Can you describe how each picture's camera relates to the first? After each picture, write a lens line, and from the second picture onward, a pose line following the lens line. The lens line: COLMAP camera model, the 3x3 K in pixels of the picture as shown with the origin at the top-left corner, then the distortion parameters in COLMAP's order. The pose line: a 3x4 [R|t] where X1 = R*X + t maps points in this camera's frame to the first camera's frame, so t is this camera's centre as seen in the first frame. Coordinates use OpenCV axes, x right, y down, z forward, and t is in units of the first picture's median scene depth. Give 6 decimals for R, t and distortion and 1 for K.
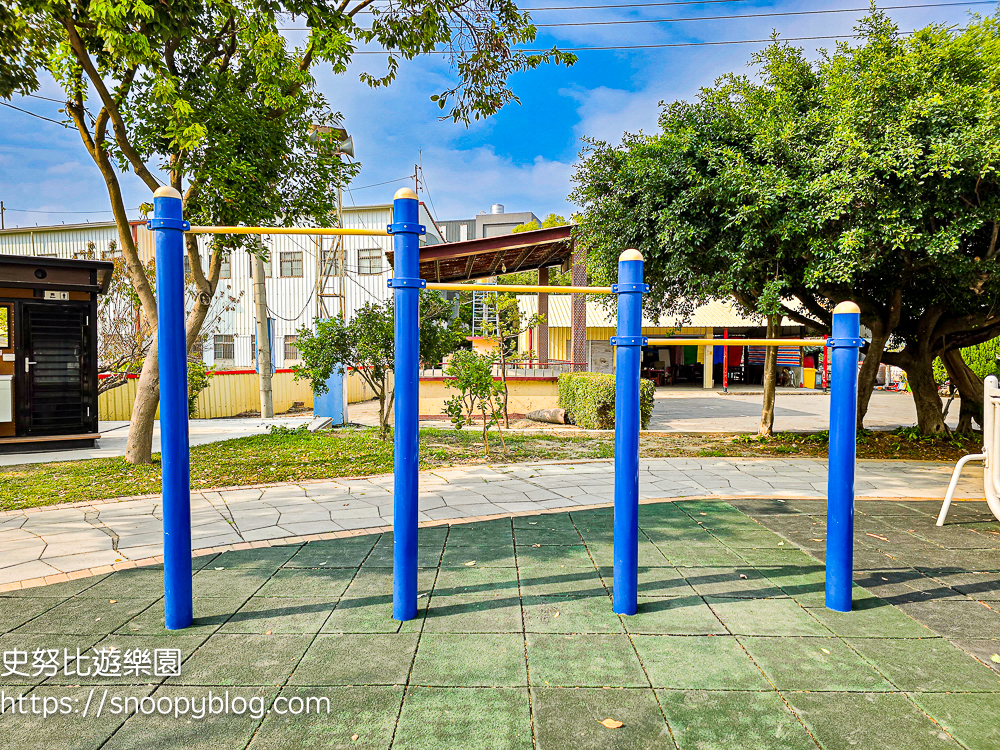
lens RADIAL K [[630.0, 0, 500.0], [0, 630.0, 375.0], [0, 0, 1]] dist [-0.045345, -0.000715]
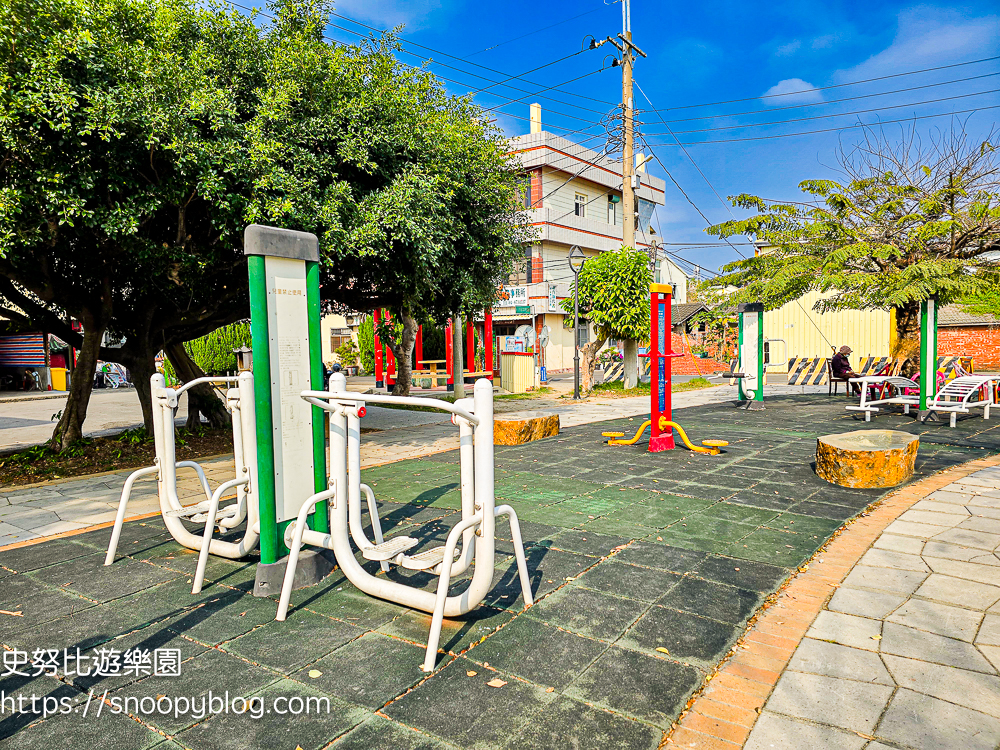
lens RADIAL K [[630.0, 0, 500.0], [0, 630.0, 375.0], [0, 0, 1]] dist [-0.045345, -0.000715]
pose [[0.484065, -0.061017, 0.872902, 0.213973], [0.054877, 0.997719, 0.039310, -0.004651], [-0.873310, 0.028874, 0.486309, 0.118207]]
